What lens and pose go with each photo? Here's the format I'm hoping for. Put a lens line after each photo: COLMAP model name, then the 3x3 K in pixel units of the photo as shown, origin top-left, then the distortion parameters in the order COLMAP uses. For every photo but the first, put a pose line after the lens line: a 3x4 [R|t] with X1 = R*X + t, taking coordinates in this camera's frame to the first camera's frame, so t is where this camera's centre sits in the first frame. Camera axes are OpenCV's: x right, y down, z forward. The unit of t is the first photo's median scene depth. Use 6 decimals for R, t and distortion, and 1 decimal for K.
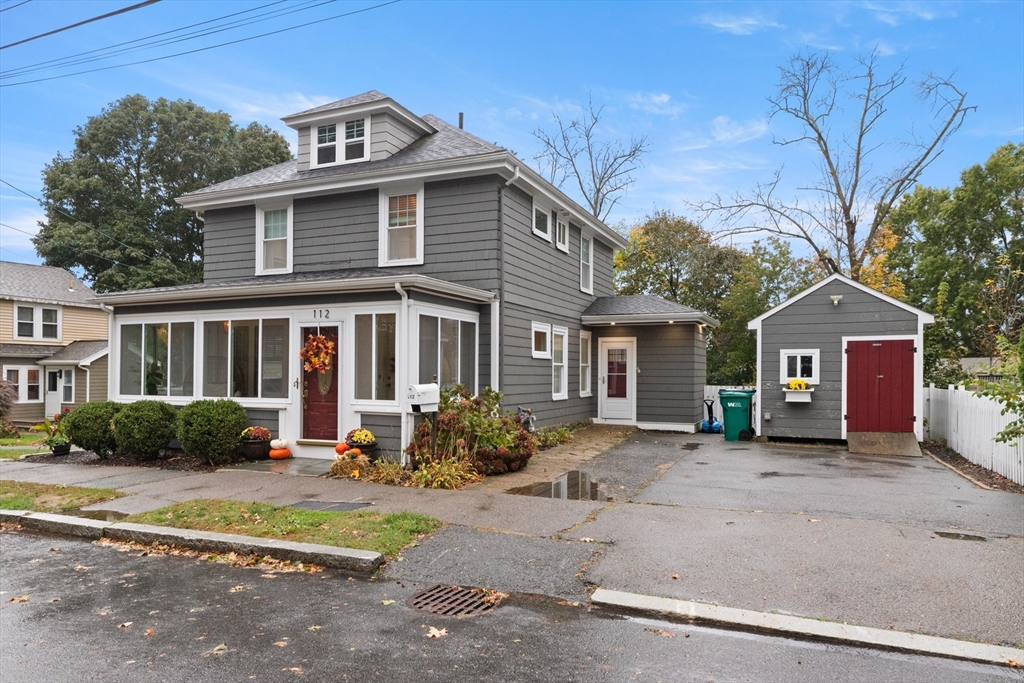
lens RADIAL K [[671.9, 0, 509.1], [0, 671.9, 359.8], [0, 0, 1]] dist [0.015820, -0.001087]
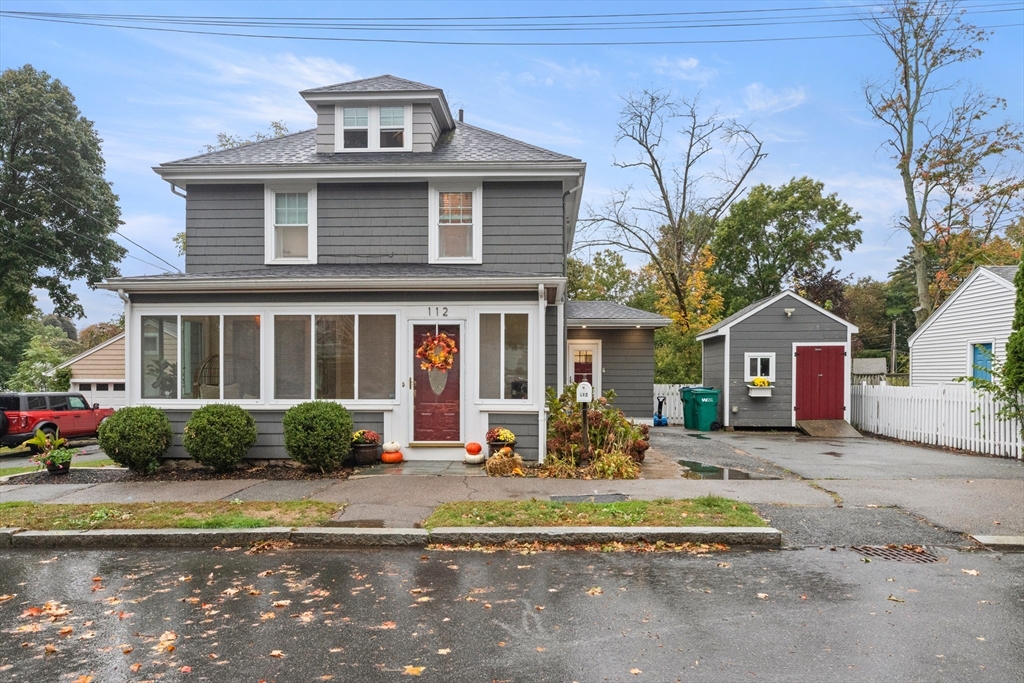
lens RADIAL K [[681.6, 0, 519.0], [0, 681.6, 374.7], [0, 0, 1]] dist [0.011322, -0.004083]
pose [[0.931056, -0.001837, 0.364871, -0.430307], [-0.005780, 0.999788, 0.019783, 0.002266], [-0.364830, -0.020528, 0.930848, 0.032683]]
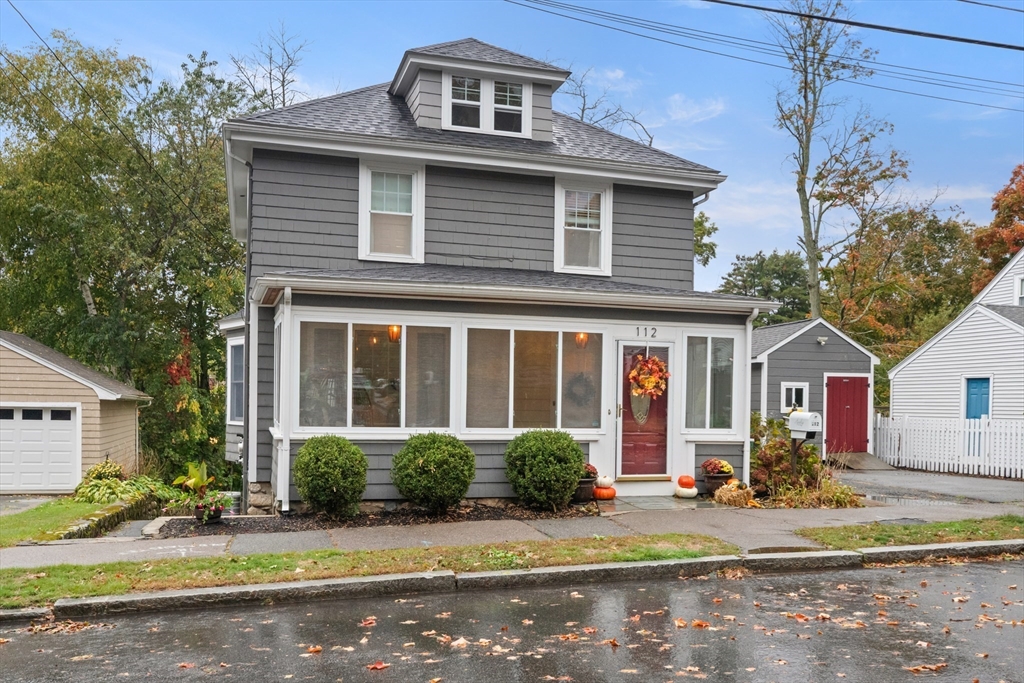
lens RADIAL K [[904.7, 0, 536.6], [0, 904.7, 406.8], [0, 0, 1]] dist [0.008900, -0.006876]
pose [[0.741655, 0.006832, 0.670746, -0.960470], [-0.025341, 0.999520, 0.017840, 0.010019], [-0.670302, -0.030228, 0.741472, 0.173858]]
